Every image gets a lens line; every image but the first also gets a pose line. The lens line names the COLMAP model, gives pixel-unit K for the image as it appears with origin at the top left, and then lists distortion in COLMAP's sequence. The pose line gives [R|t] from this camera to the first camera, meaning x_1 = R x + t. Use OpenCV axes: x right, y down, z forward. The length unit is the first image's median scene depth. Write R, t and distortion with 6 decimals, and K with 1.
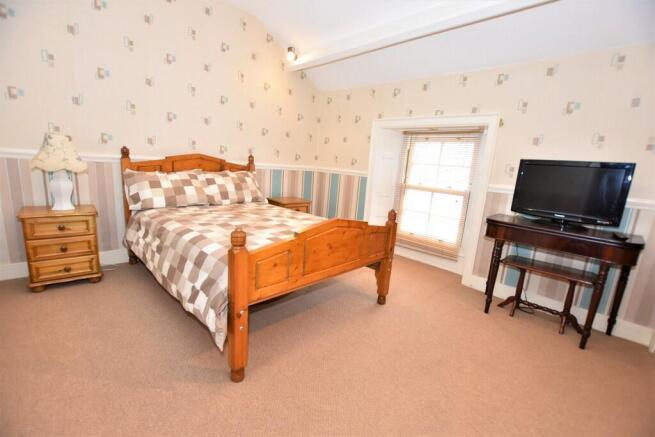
lens RADIAL K [[298.6, 0, 331.4], [0, 298.6, 221.1], [0, 0, 1]] dist [-0.023630, 0.000313]
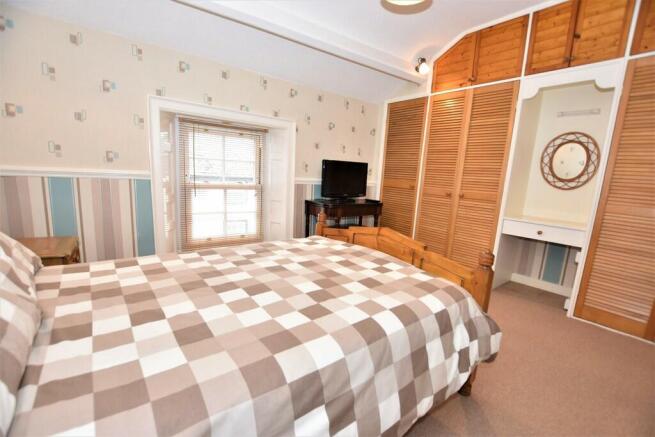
lens RADIAL K [[298.6, 0, 331.4], [0, 298.6, 221.1], [0, 0, 1]] dist [-0.023630, 0.000313]
pose [[0.098981, -0.226686, 0.968925, -0.602457], [0.141244, 0.967049, 0.211818, -0.162524], [-0.985014, 0.115889, 0.127737, 0.597832]]
